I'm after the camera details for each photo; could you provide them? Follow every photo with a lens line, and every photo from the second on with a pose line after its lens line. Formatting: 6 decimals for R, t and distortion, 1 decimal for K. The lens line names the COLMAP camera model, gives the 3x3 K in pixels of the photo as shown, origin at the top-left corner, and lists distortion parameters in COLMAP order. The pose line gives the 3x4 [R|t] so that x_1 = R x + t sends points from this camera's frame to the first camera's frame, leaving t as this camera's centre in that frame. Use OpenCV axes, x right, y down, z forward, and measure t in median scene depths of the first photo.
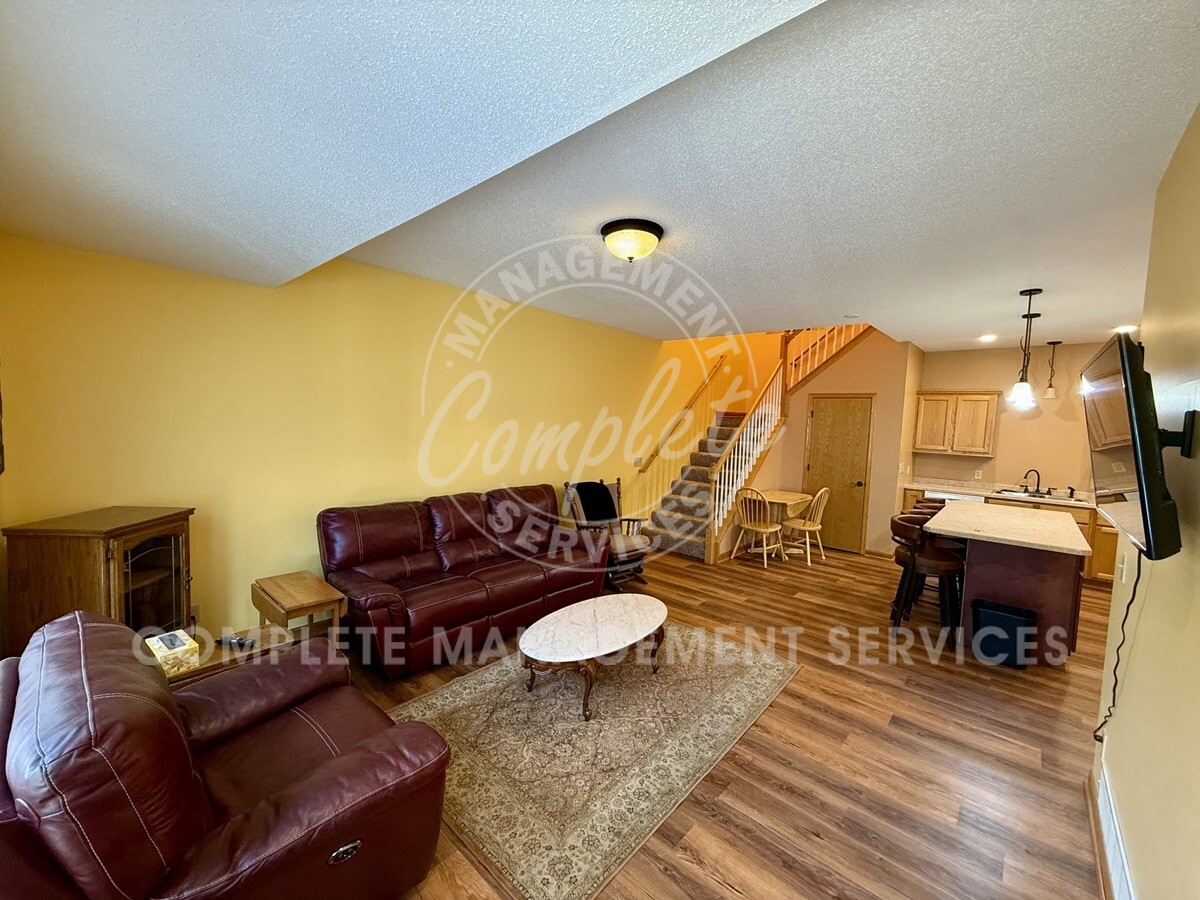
lens RADIAL K [[476.0, 0, 598.0], [0, 476.0, 450.8], [0, 0, 1]] dist [0.002784, -0.000022]
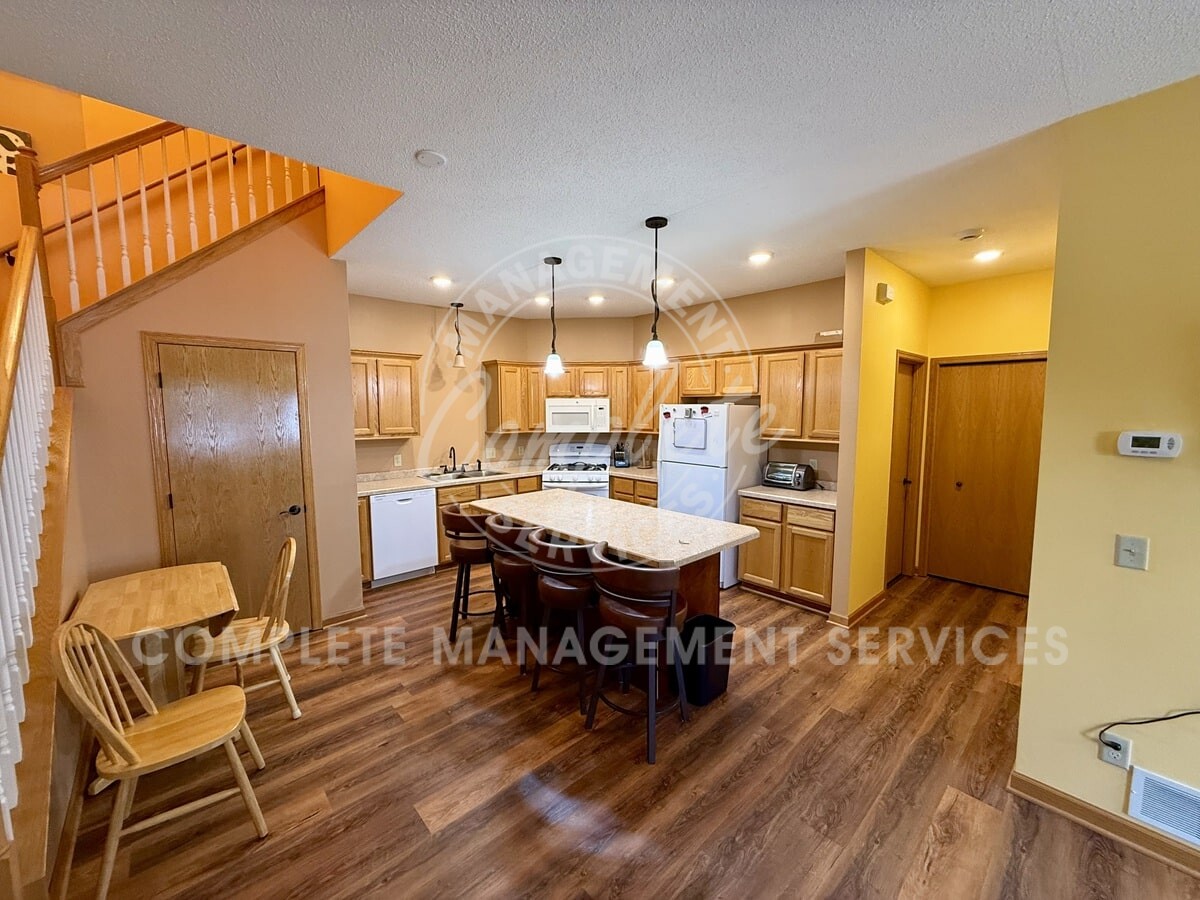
lens RADIAL K [[476.0, 0, 593.2], [0, 476.0, 453.1], [0, 0, 1]] dist [0.002784, -0.000022]
pose [[0.097412, -0.135282, 0.986007, 0.053427], [0.073409, 0.988997, 0.128440, -0.043565], [-0.992533, 0.059870, 0.106271, 0.631092]]
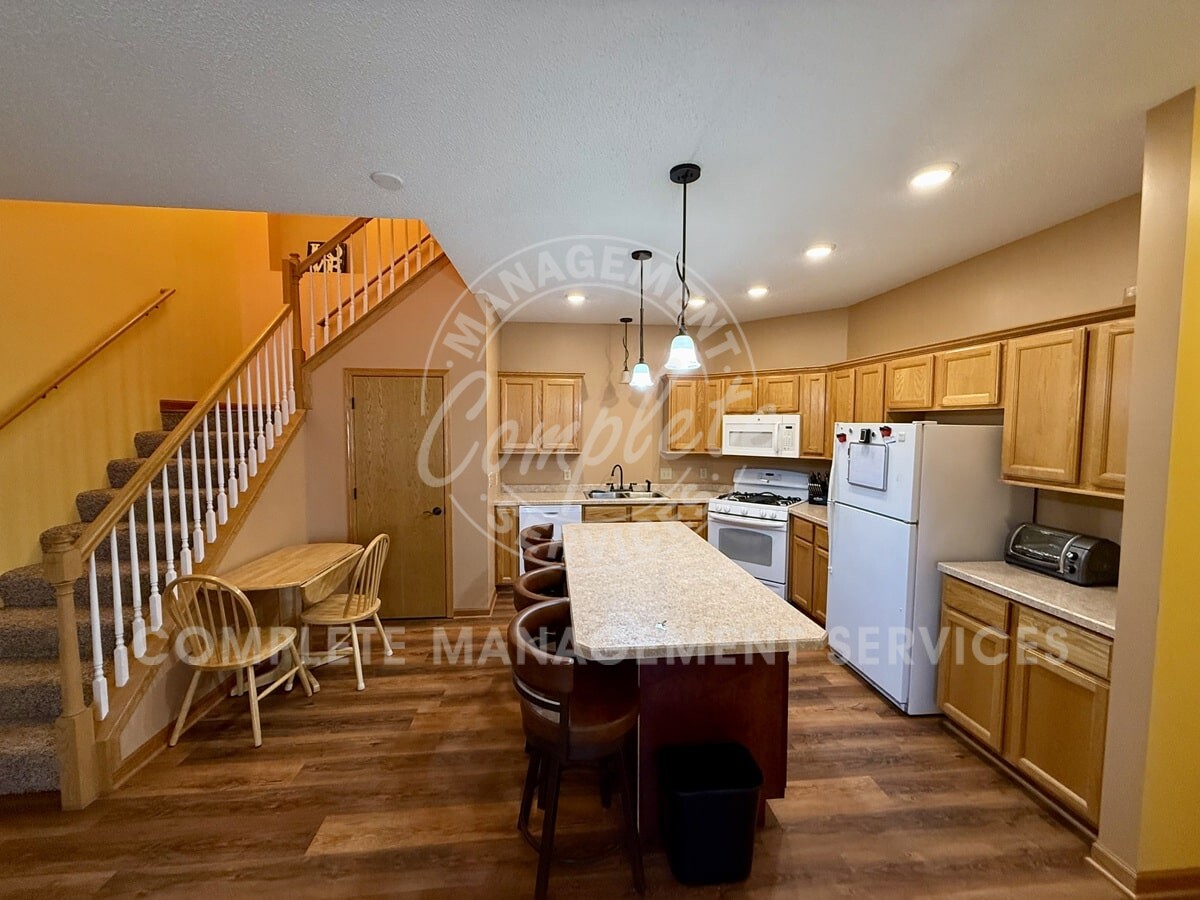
lens RADIAL K [[476.0, 0, 597.2], [0, 476.0, 452.4], [0, 0, 1]] dist [0.002784, -0.000022]
pose [[0.673950, -0.080669, 0.734360, 0.242543], [0.071020, 0.996491, 0.044286, -0.024014], [-0.735355, 0.022308, 0.677314, 0.426804]]
